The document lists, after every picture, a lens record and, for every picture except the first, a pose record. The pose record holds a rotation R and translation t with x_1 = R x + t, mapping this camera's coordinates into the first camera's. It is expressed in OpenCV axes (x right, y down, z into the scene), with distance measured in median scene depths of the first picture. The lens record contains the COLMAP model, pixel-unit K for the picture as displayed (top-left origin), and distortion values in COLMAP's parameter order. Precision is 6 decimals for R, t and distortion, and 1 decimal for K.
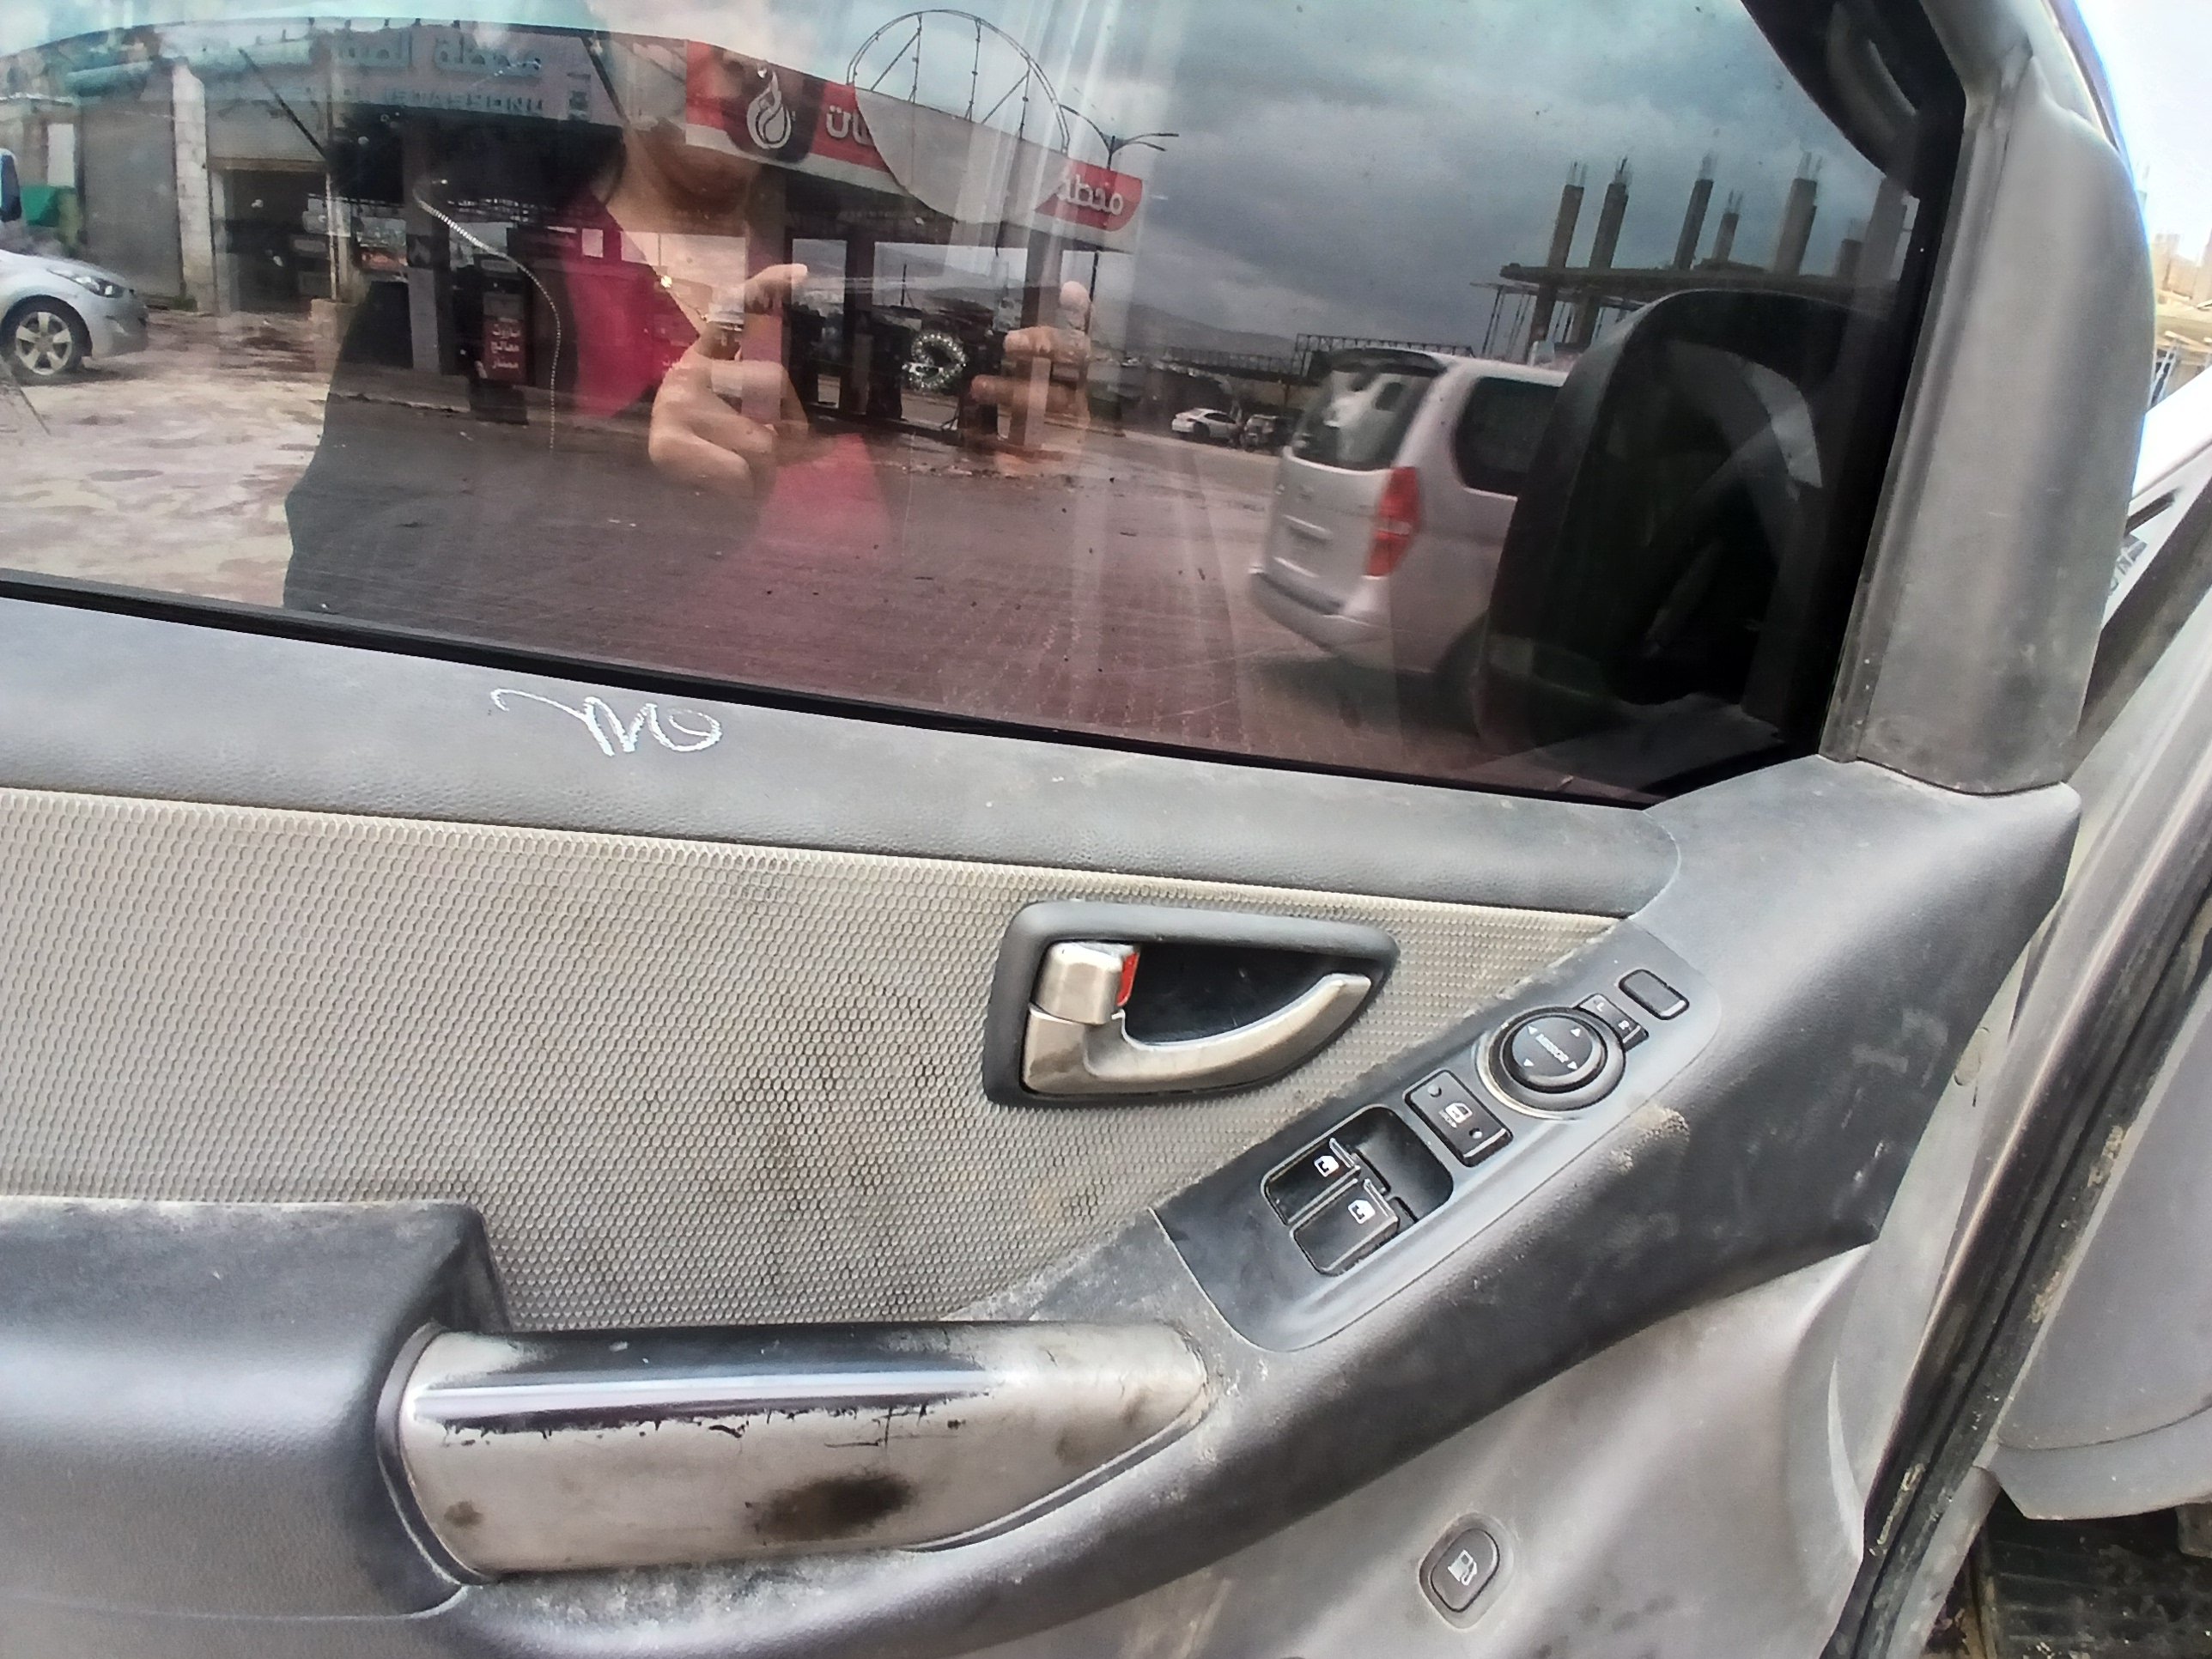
lens RADIAL K [[1134.4, 0, 1106.0], [0, 1134.4, 829.5], [0, 0, 1]] dist [-0.021354, -0.031623]
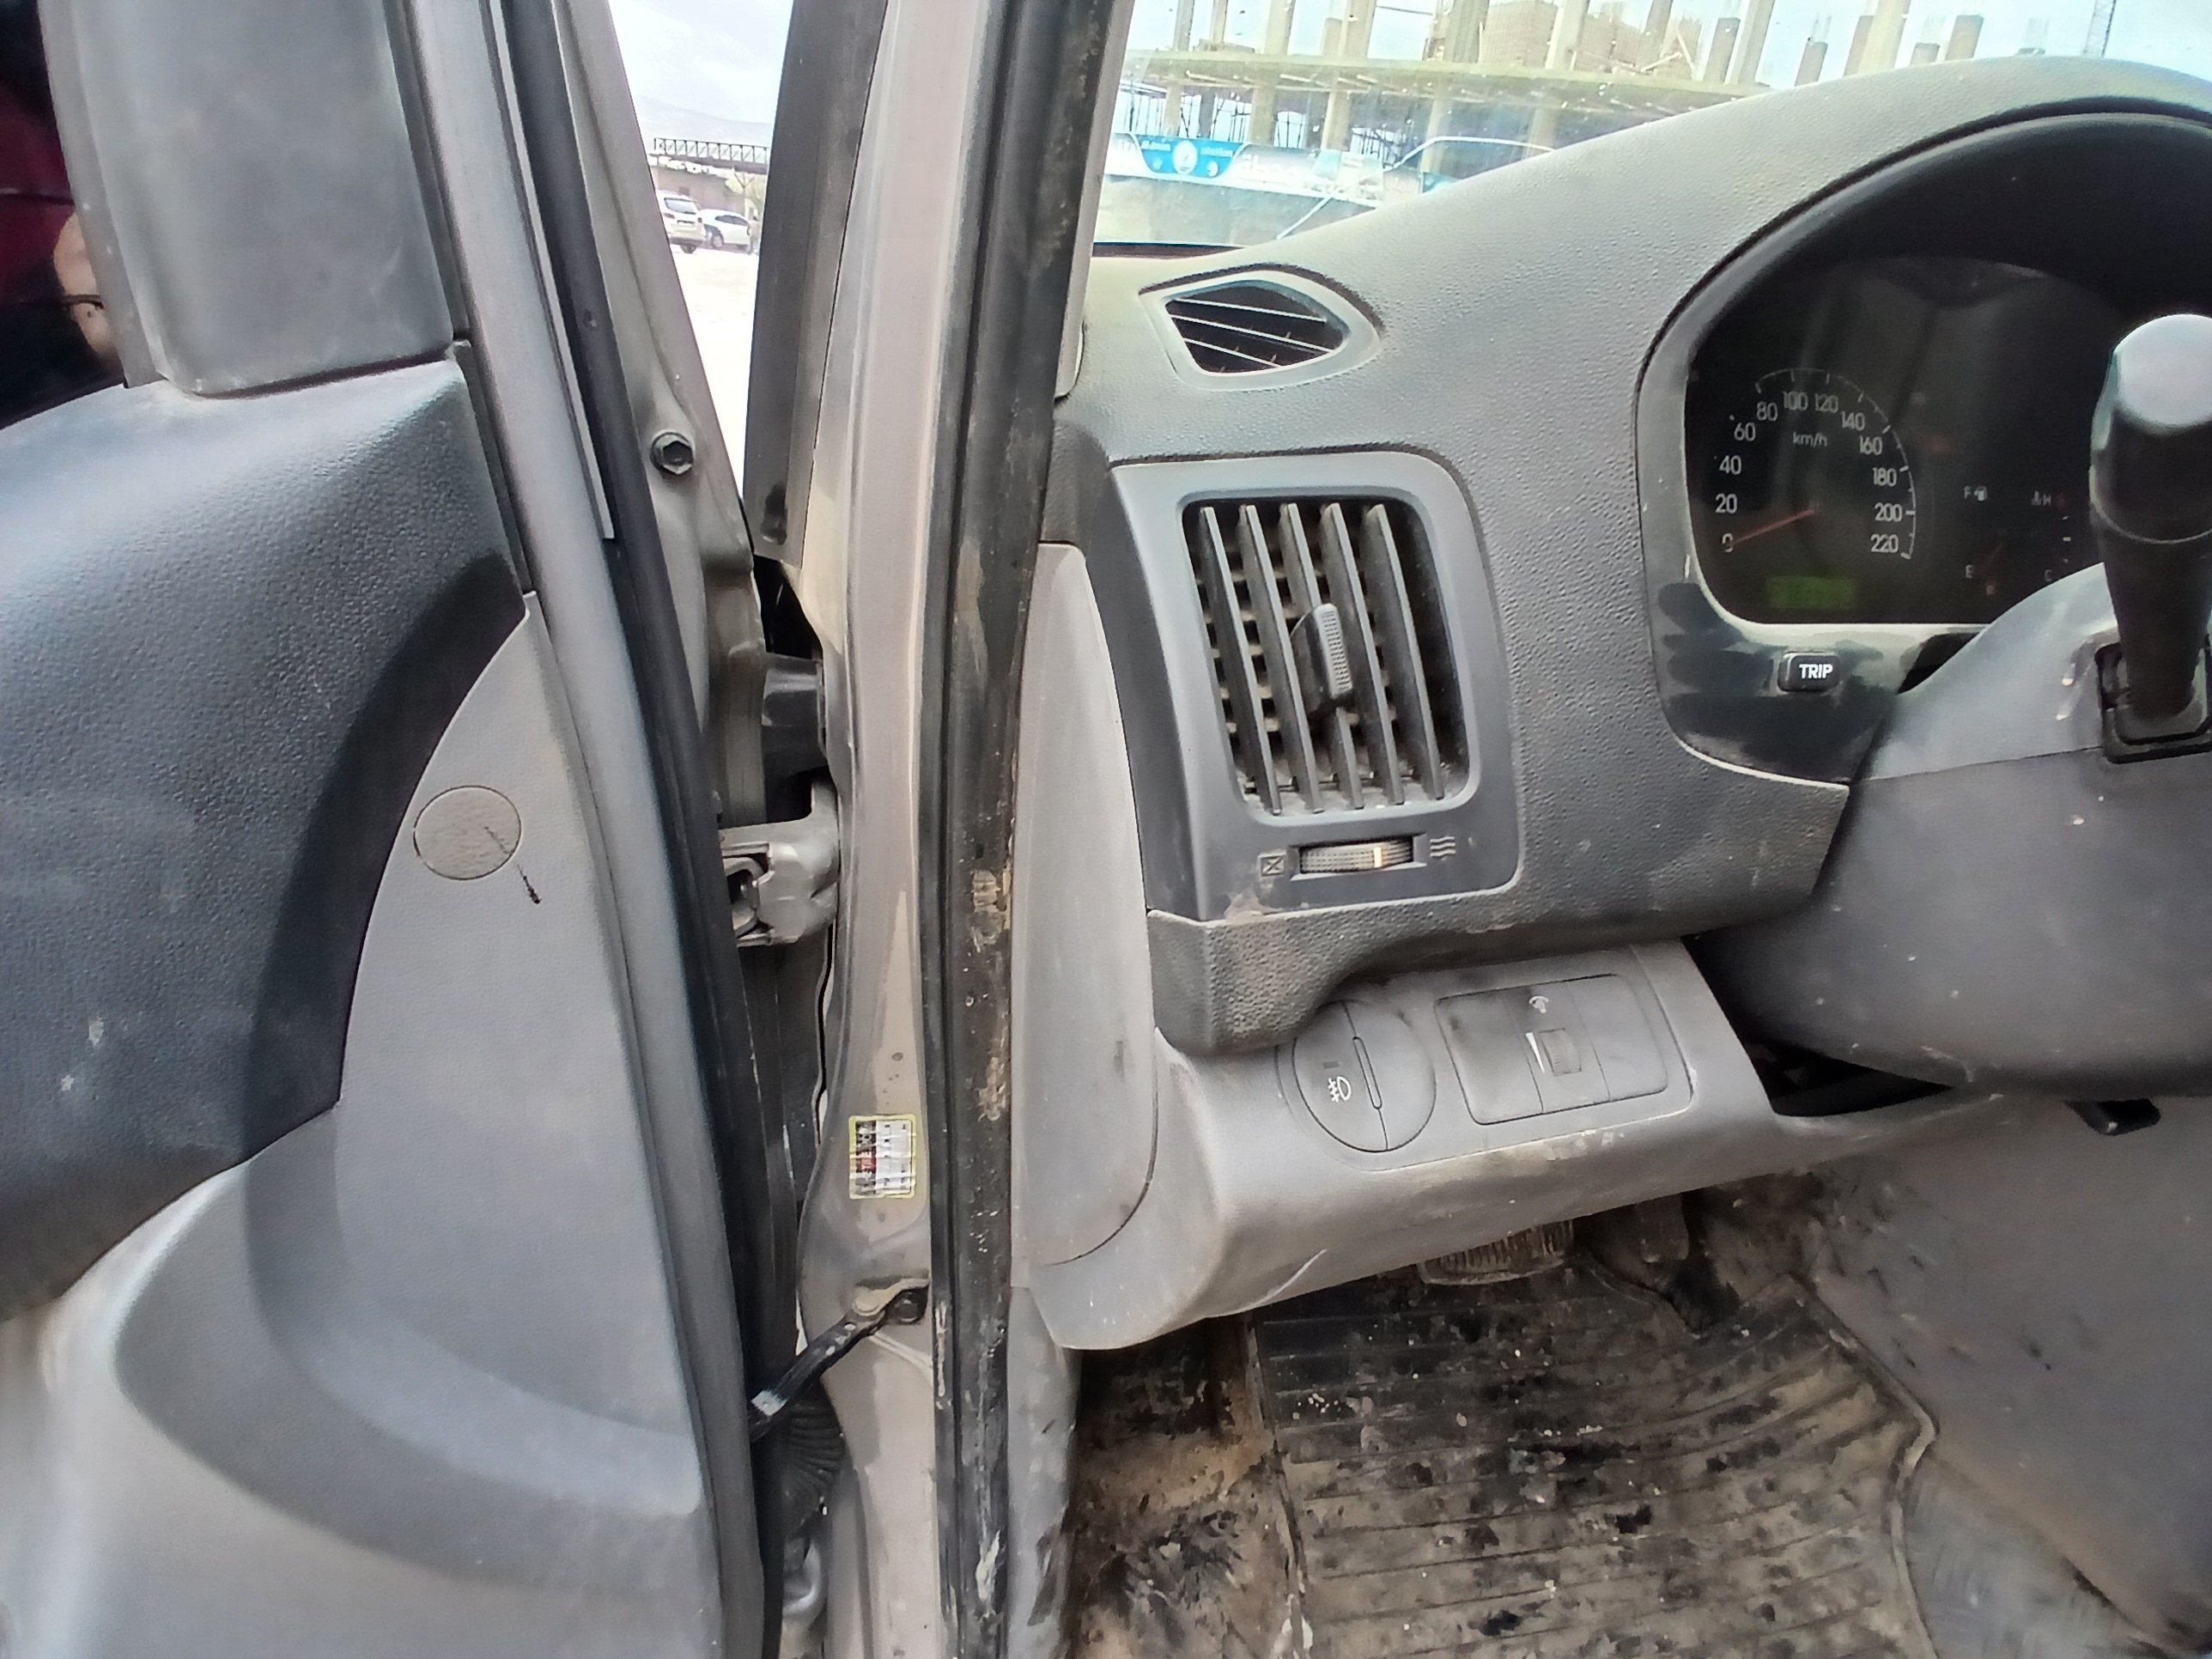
lens RADIAL K [[1115.7, 0, 1134.9], [0, 1115.7, 830.8], [0, 0, 1]] dist [-0.007001, -0.040968]
pose [[0.928866, -0.191751, 0.316922, 0.892522], [0.142340, 0.974665, 0.172531, 0.142422], [-0.341976, -0.115148, 0.932627, 0.260318]]
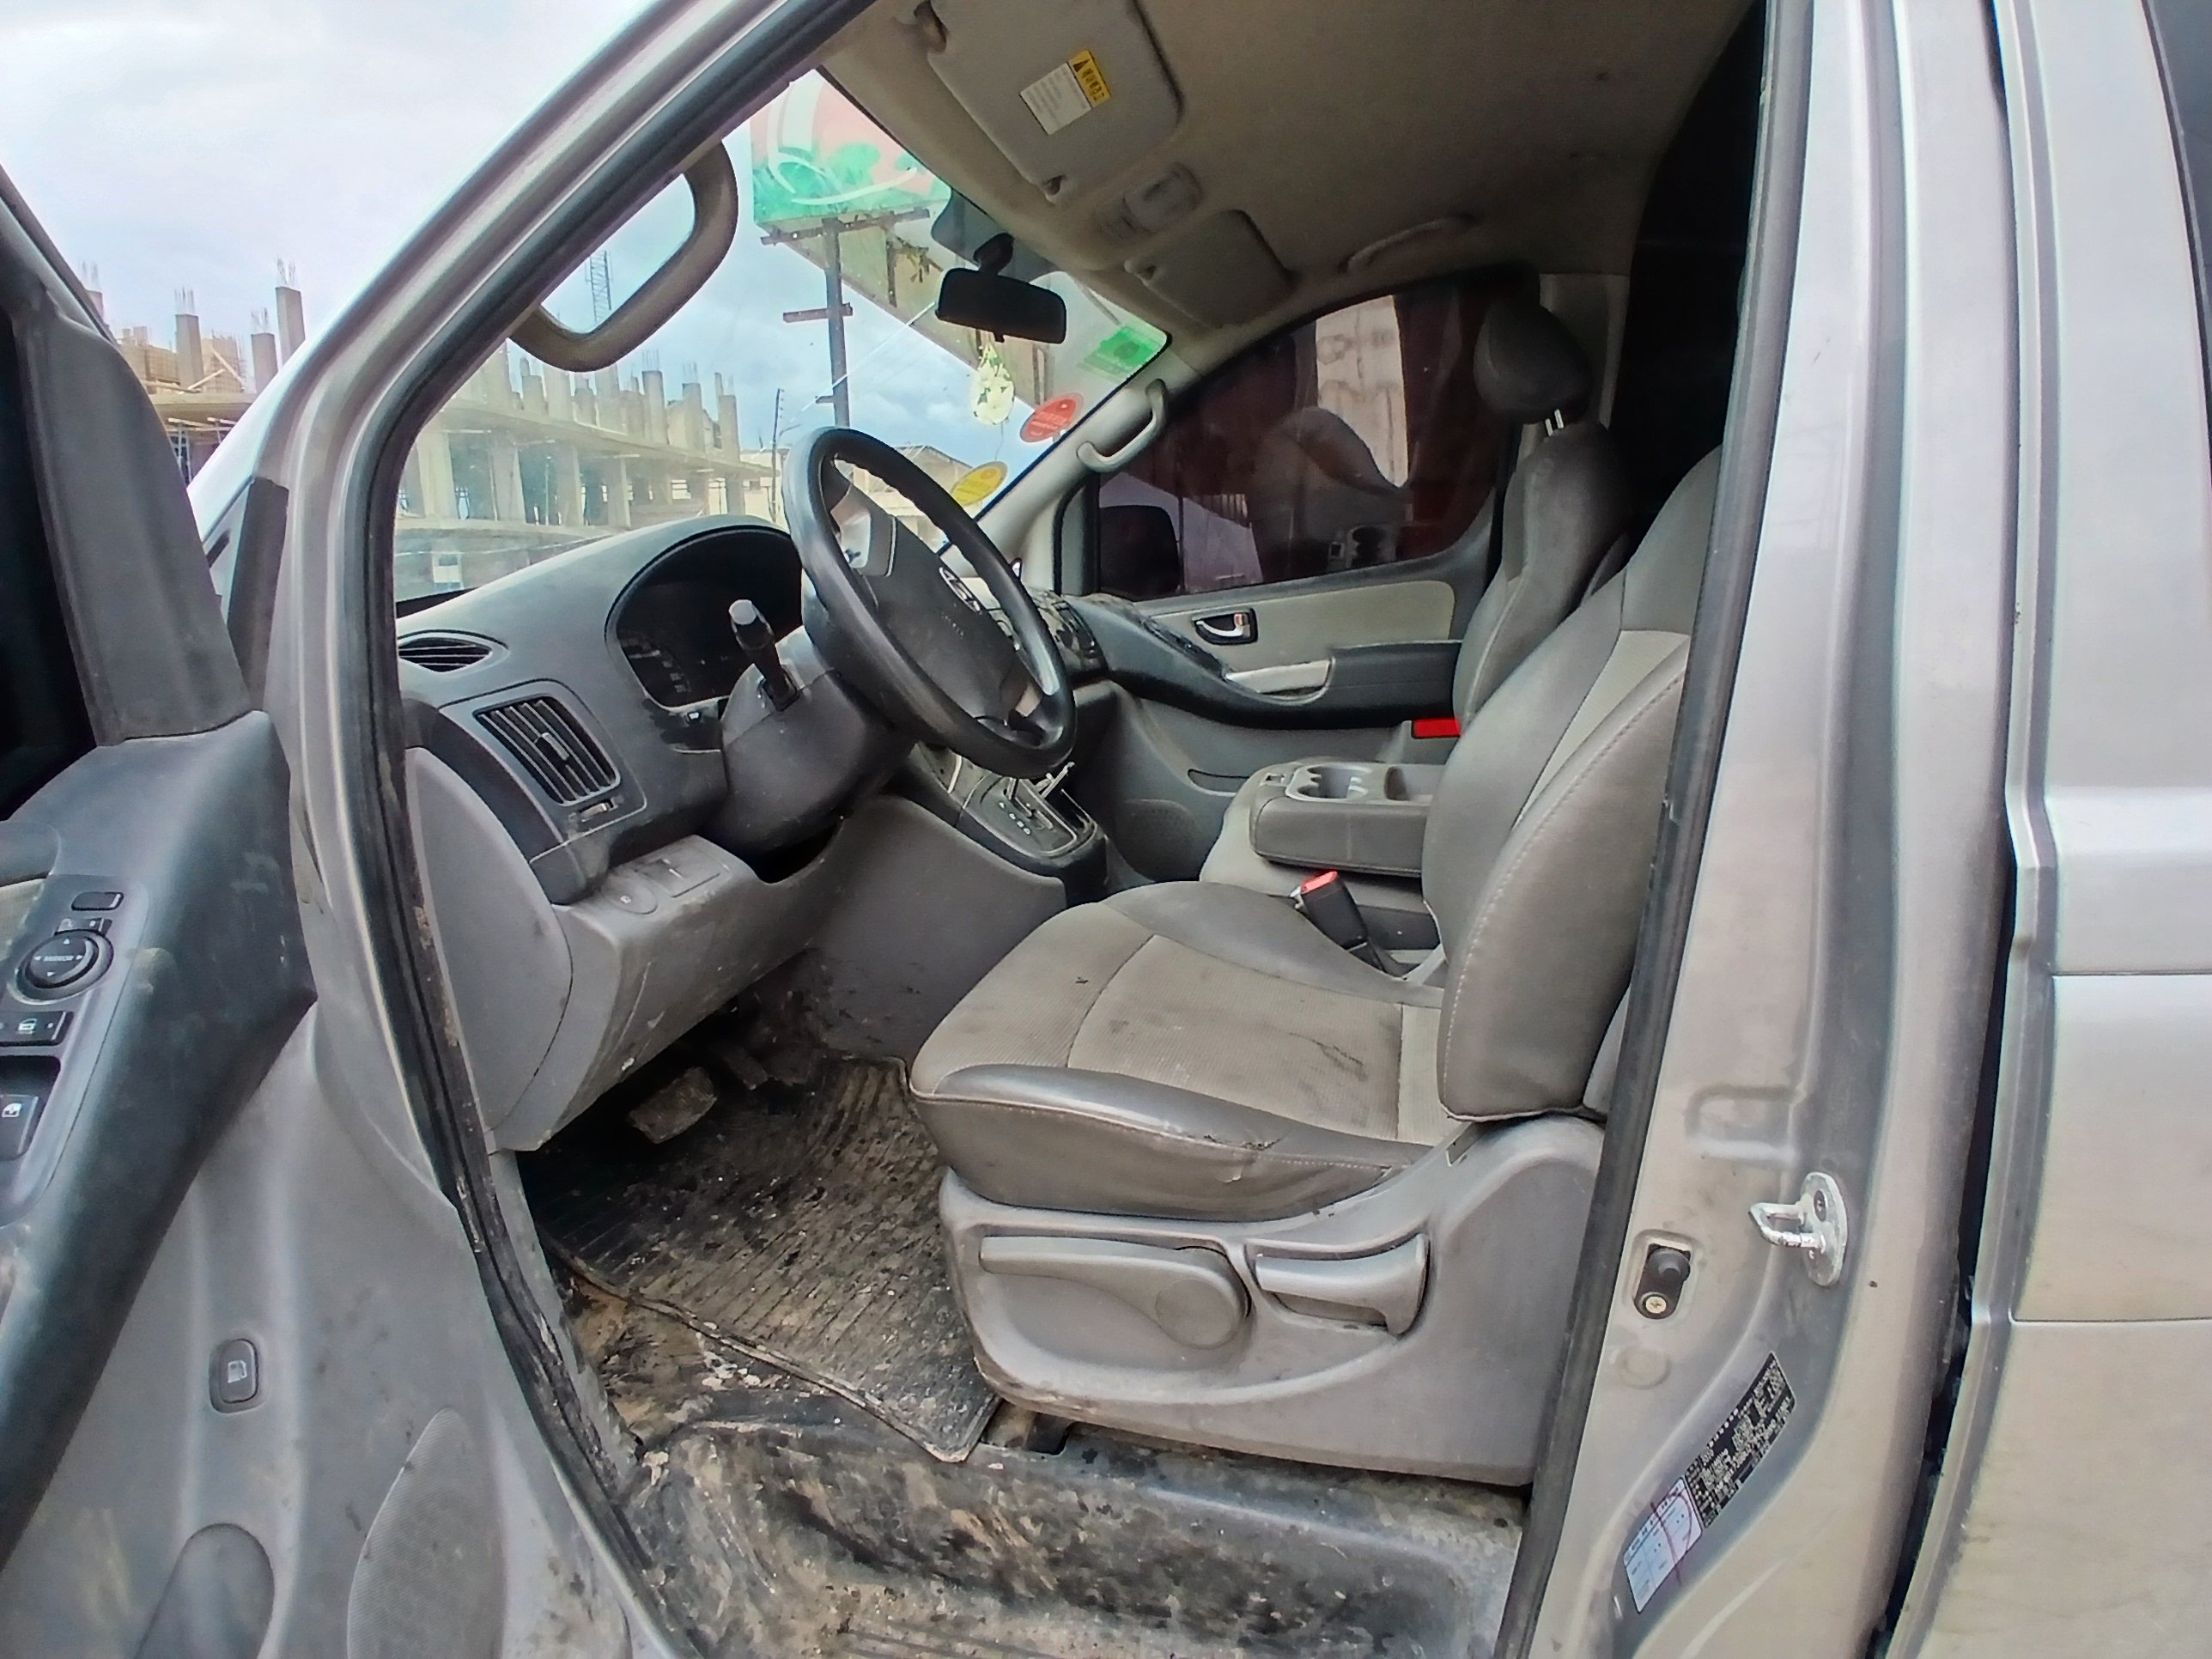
lens RADIAL K [[1115.7, 0, 1134.9], [0, 1115.7, 830.8], [0, 0, 1]] dist [-0.007001, -0.040968]
pose [[0.127007, -0.339627, 0.931946, -0.485795], [0.406763, 0.874752, 0.263349, 0.199230], [-0.904662, 0.345634, 0.249247, -0.483293]]
